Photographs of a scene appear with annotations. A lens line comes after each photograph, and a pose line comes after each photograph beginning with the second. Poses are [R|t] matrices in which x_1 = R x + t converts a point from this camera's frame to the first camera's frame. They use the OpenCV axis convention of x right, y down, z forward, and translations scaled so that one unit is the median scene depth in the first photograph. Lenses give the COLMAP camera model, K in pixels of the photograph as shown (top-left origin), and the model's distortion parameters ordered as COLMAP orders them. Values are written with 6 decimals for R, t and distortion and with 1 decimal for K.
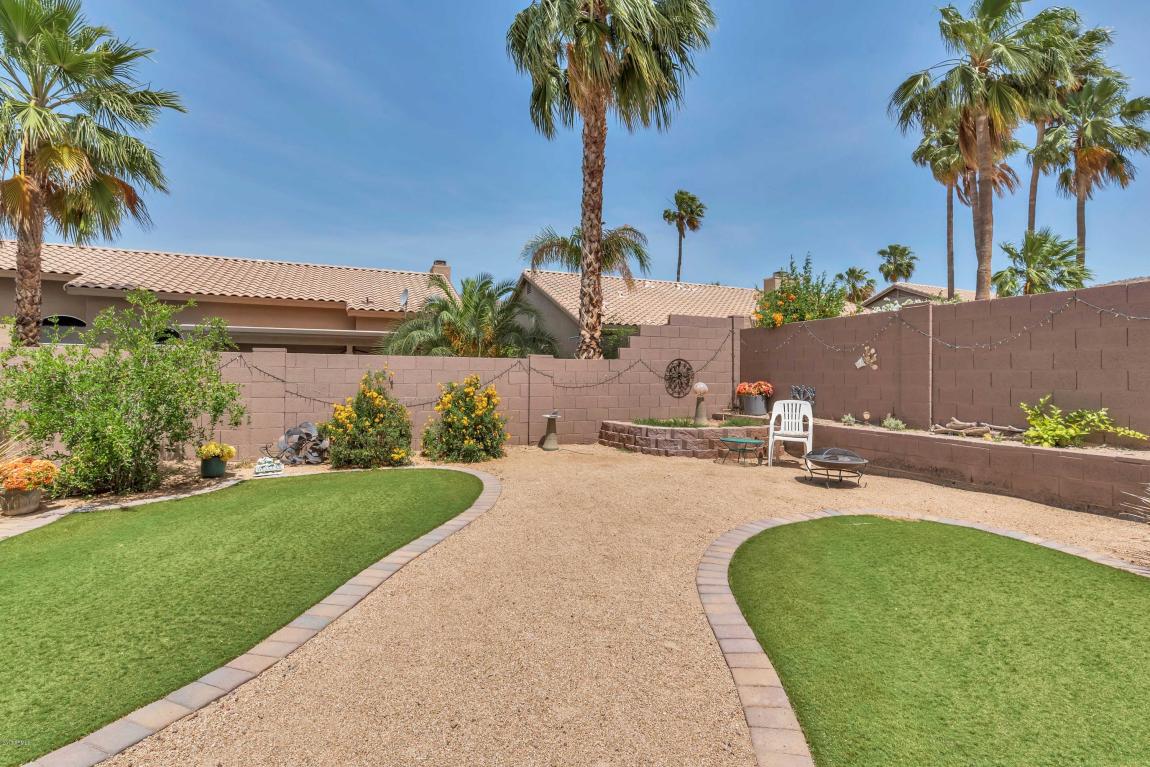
lens RADIAL K [[544.7, 0, 575.0], [0, 544.7, 381.7], [0, 0, 1]] dist [-0.003351, -0.000076]
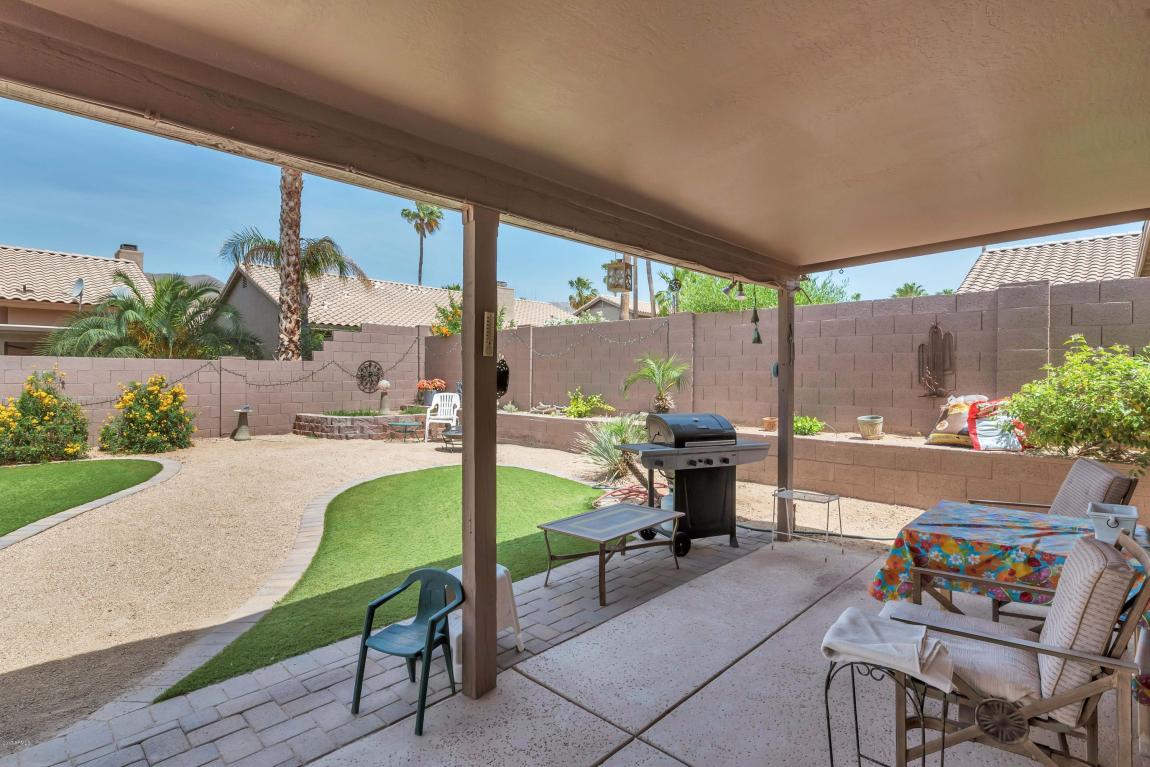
lens RADIAL K [[562.2, 0, 575.4], [0, 562.2, 383.8], [0, 0, 1]] dist [0.001089, -0.000979]
pose [[0.914263, -0.010643, 0.404982, 0.114089], [0.006557, 0.999913, 0.011474, -0.002018], [-0.405069, -0.007834, 0.914253, -0.351741]]
